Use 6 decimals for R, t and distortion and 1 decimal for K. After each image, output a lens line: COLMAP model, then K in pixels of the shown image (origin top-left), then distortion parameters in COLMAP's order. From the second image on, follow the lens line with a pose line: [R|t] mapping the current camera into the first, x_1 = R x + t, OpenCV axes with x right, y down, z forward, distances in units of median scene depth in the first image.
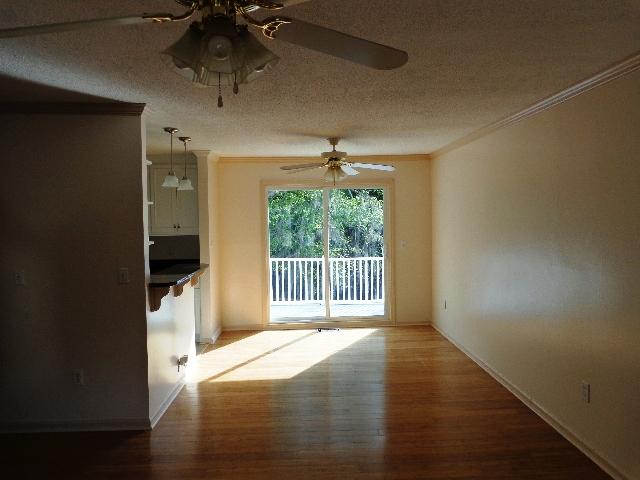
lens RADIAL K [[474.1, 0, 320.0], [0, 474.1, 240.0], [0, 0, 1]] dist [-0.010023, -0.013837]
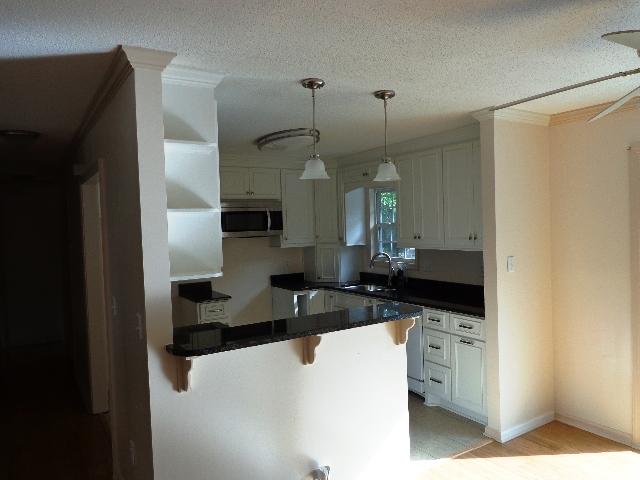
lens RADIAL K [[474.1, 0, 320.0], [0, 474.1, 240.0], [0, 0, 1]] dist [-0.010023, -0.013837]
pose [[0.507666, 0.022930, -0.861249, 0.192400], [-0.018623, 0.999704, 0.015639, -0.042155], [0.861353, 0.008100, 0.507943, 0.667222]]
